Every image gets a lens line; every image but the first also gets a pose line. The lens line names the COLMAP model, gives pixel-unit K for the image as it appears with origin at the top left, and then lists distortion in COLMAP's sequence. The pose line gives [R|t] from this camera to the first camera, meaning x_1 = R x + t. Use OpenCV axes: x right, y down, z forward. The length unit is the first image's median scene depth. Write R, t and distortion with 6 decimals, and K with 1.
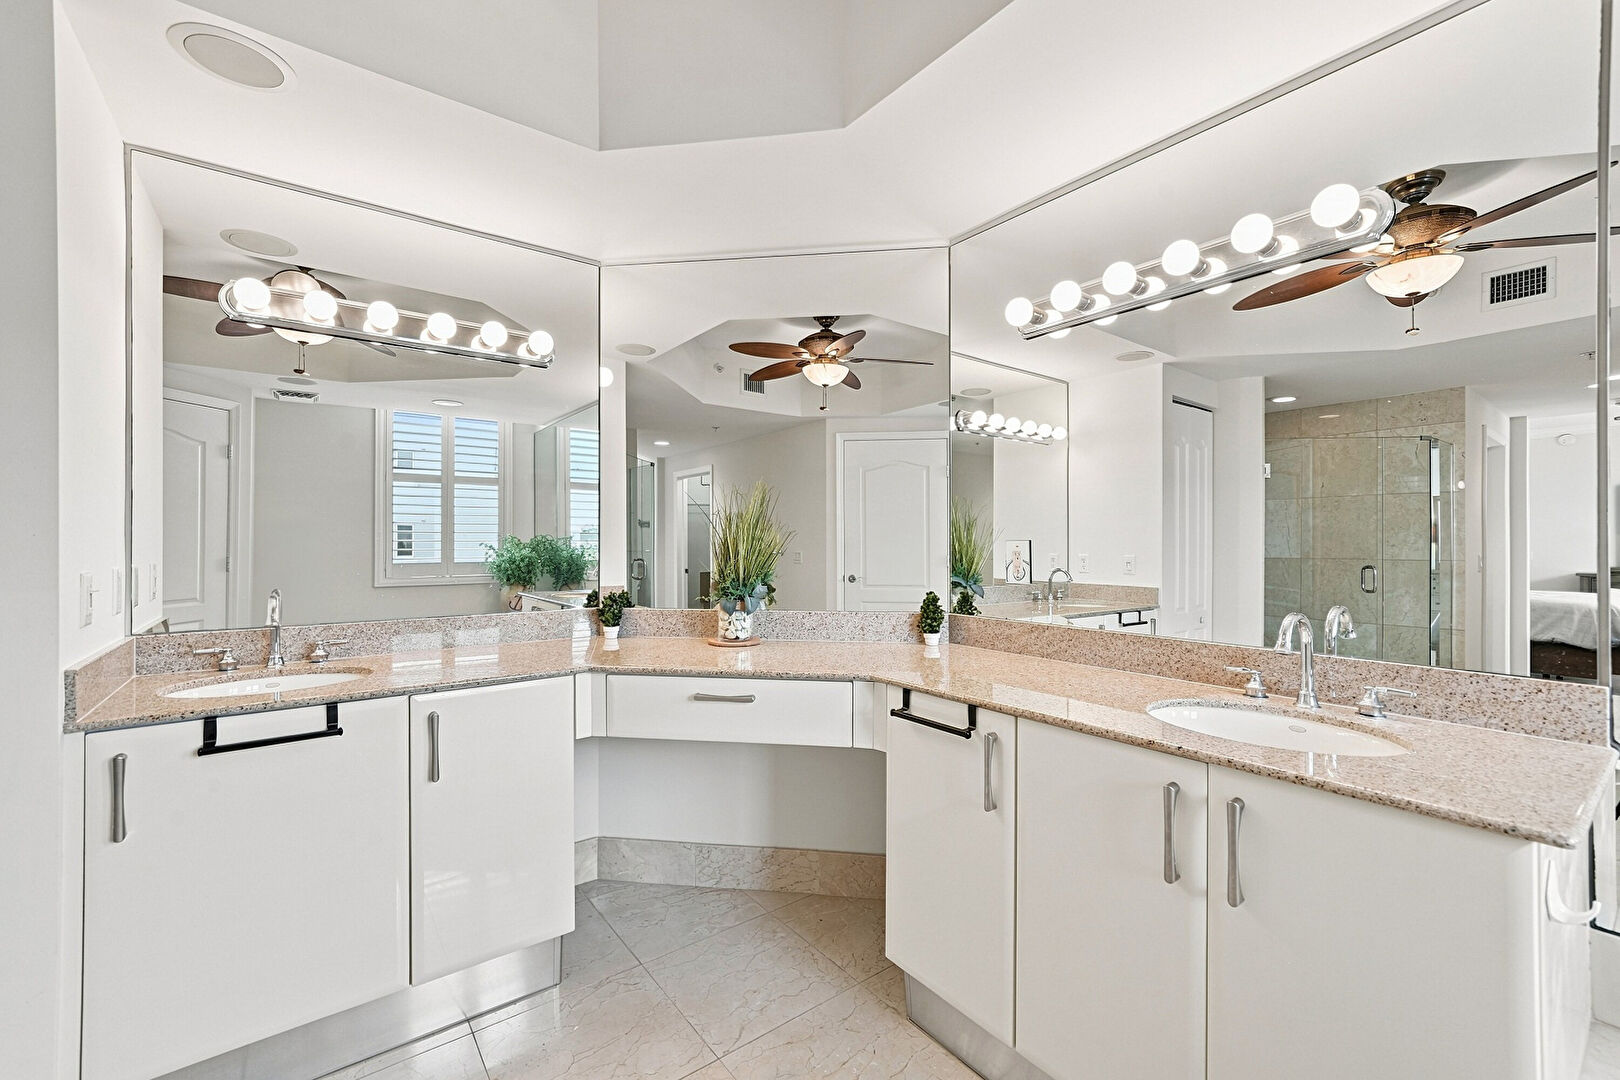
lens RADIAL K [[668.0, 0, 810.0], [0, 668.0, 540.0], [0, 0, 1]] dist [-0.001284, -0.000073]
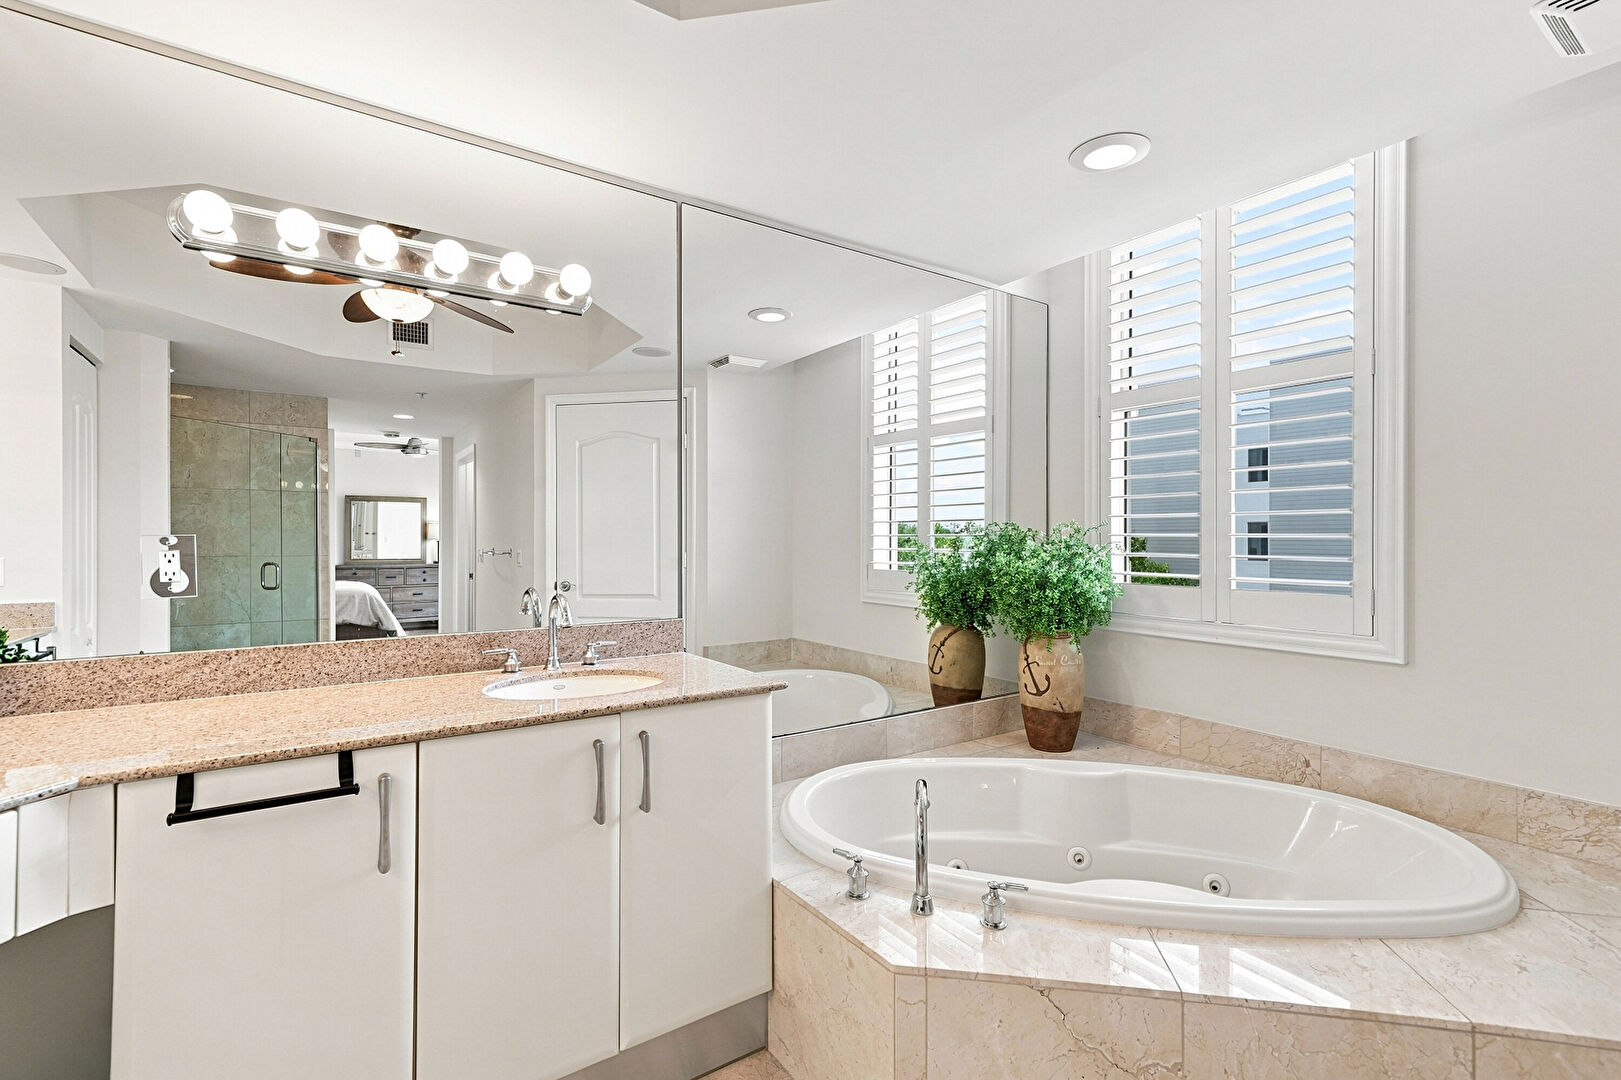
lens RADIAL K [[732.9, 0, 803.0], [0, 732.9, 544.1], [0, 0, 1]] dist [0.009083, 0.000909]
pose [[0.037660, -0.004936, 0.999278, -0.465877], [-0.003154, 0.999982, 0.005059, 0.006581], [-0.999286, -0.003343, 0.037644, 0.375009]]
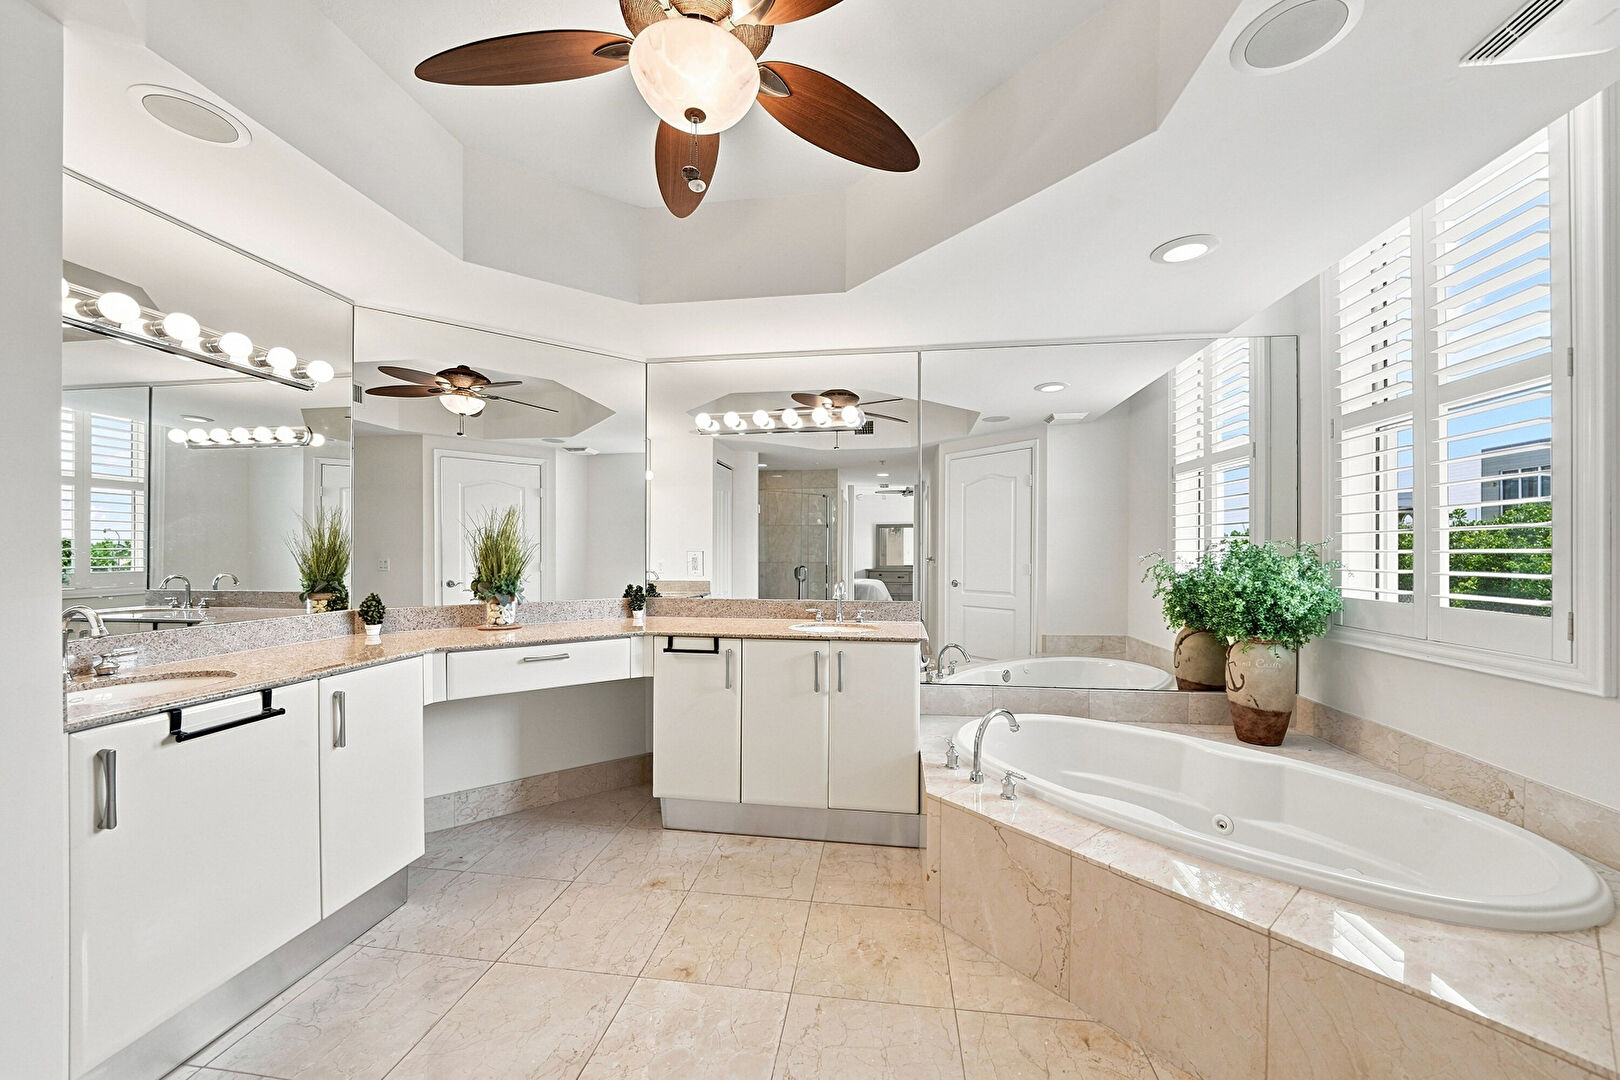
lens RADIAL K [[610.7, 0, 800.7], [0, 610.7, 552.7], [0, 0, 1]] dist [-0.013170, 0.000182]
pose [[0.711807, 0.001287, 0.702374, -0.670513], [-0.005142, 0.999981, 0.003380, -0.001817], [-0.702356, -0.006017, 0.711800, -0.340263]]
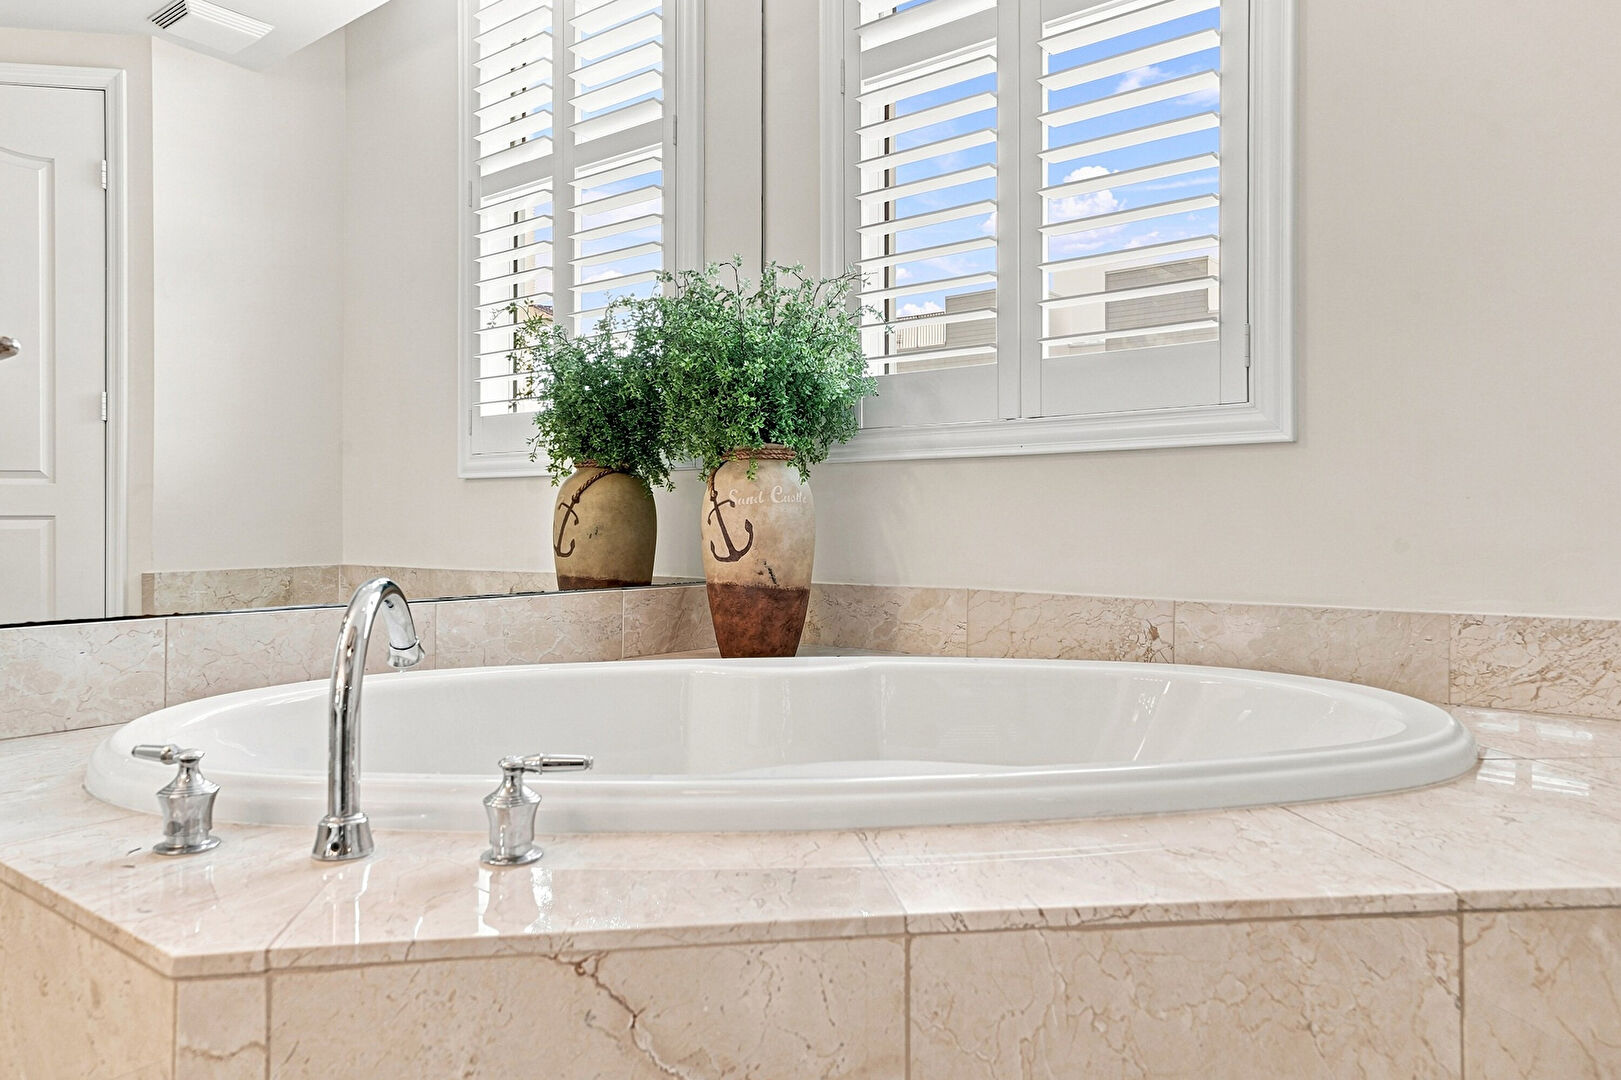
lens RADIAL K [[1085.0, 0, 808.1], [0, 1085.0, 536.1], [0, 0, 1]] dist [0.023943, -0.003071]
pose [[-0.255659, 0.001903, 0.966765, -0.151741], [-0.000451, 0.999998, -0.002088, 0.296121], [-0.966767, -0.000970, -0.255657, 0.180931]]
